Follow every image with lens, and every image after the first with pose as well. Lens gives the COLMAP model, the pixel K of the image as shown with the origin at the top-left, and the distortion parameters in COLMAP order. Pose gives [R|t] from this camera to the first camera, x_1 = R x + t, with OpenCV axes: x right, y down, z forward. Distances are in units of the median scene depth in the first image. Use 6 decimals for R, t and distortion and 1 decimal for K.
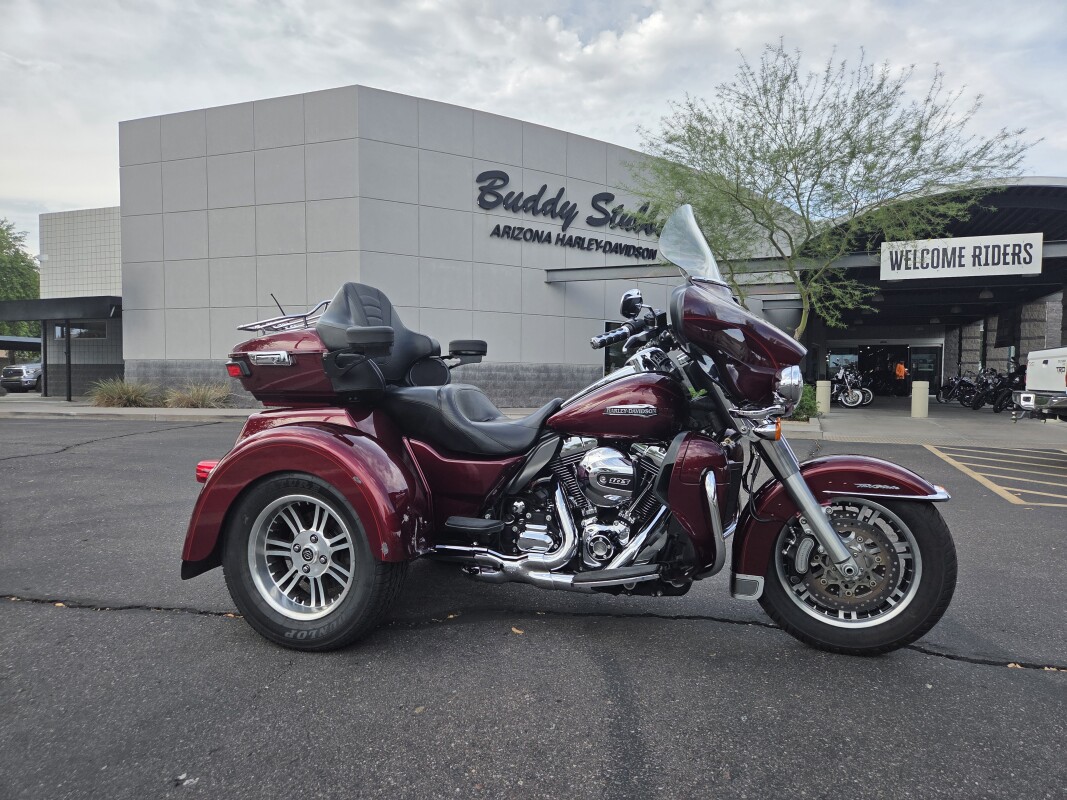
lens RADIAL K [[727.6, 0, 531.0], [0, 727.6, 417.8], [0, 0, 1]] dist [0.056341, -0.052477]
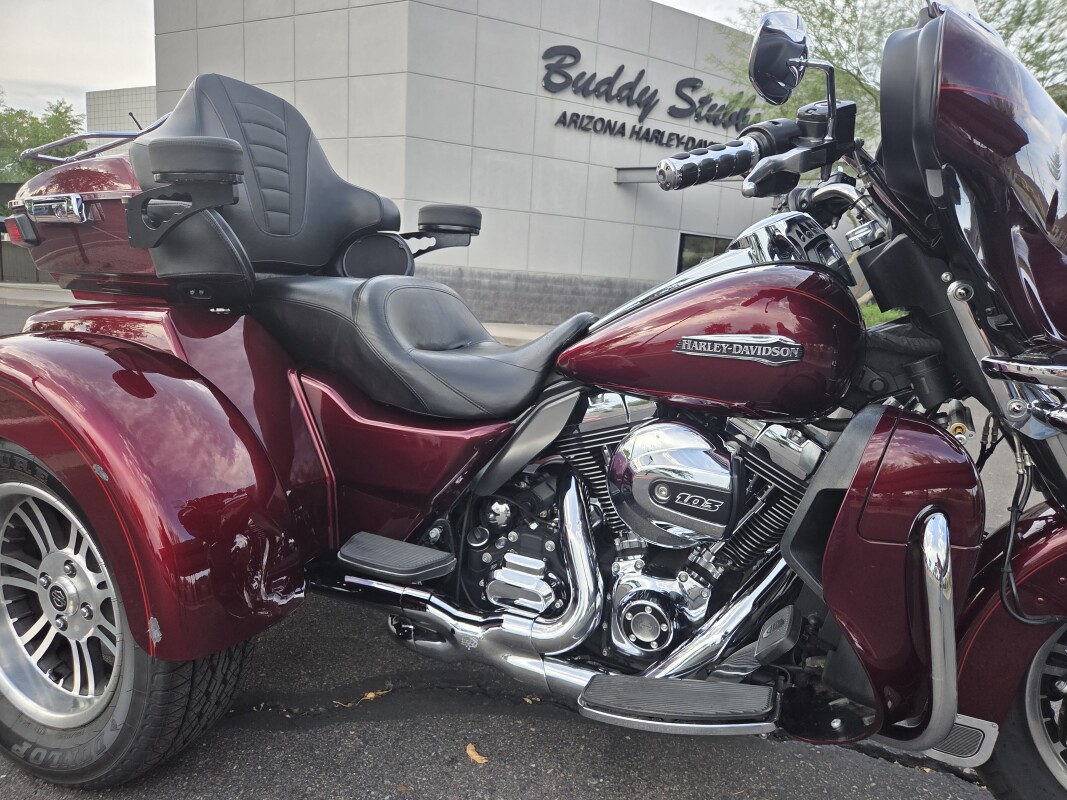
lens RADIAL K [[727.6, 0, 531.0], [0, 727.6, 417.8], [0, 0, 1]] dist [0.056341, -0.052477]
pose [[0.994681, 0.064242, -0.080512, 0.046171], [-0.054708, 0.991801, 0.115488, -0.011054], [0.087271, -0.110469, 0.990041, 0.495710]]
